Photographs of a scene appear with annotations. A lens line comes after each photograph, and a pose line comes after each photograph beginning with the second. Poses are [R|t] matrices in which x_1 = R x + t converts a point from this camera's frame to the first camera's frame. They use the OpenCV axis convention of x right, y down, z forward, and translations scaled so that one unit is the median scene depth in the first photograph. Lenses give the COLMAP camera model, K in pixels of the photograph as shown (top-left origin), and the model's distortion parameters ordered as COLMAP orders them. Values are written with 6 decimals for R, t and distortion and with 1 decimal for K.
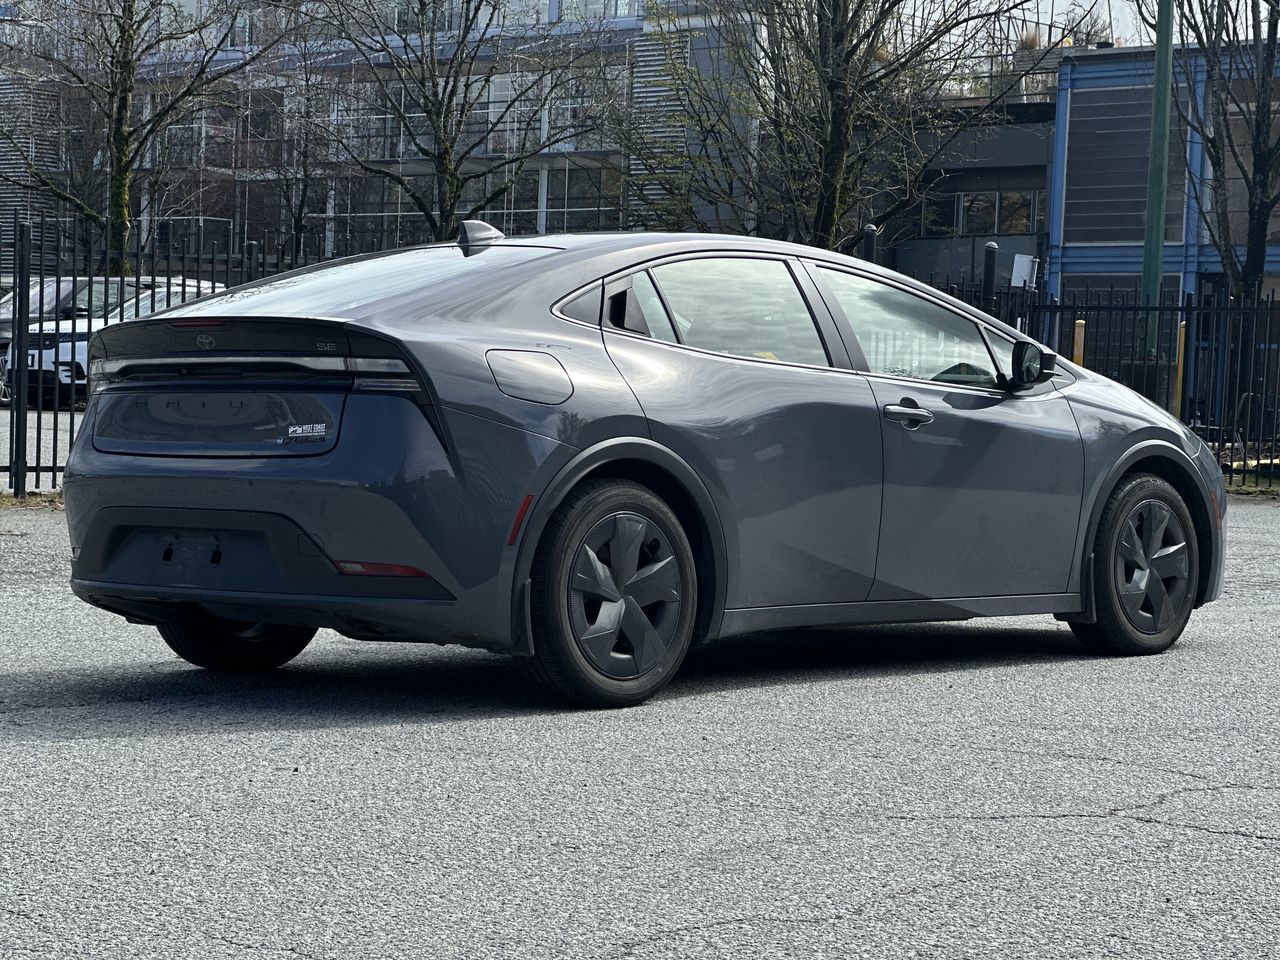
lens RADIAL K [[2856.2, 0, 608.1], [0, 2856.2, 467.2], [0, 0, 1]] dist [0.195017, 0.000000]
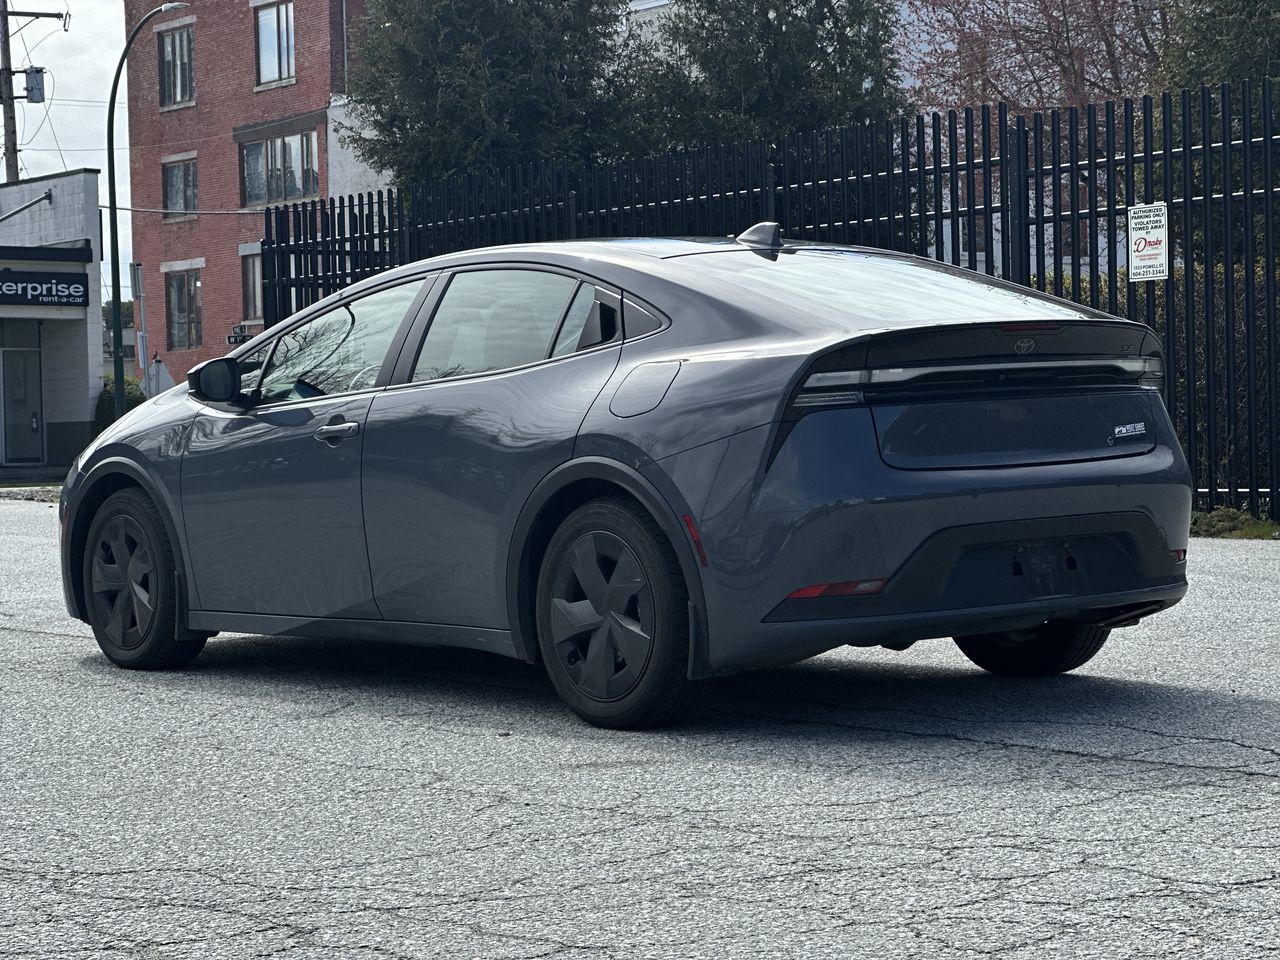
lens RADIAL K [[2856.2, 0, 639.2], [0, 2856.2, 474.7], [0, 0, 1]] dist [0.195017, 0.000000]
pose [[0.157711, -0.048577, 0.986290, -1.048154], [0.050211, 0.997892, 0.041120, -0.043748], [-0.986208, 0.043038, 0.159818, 0.913603]]
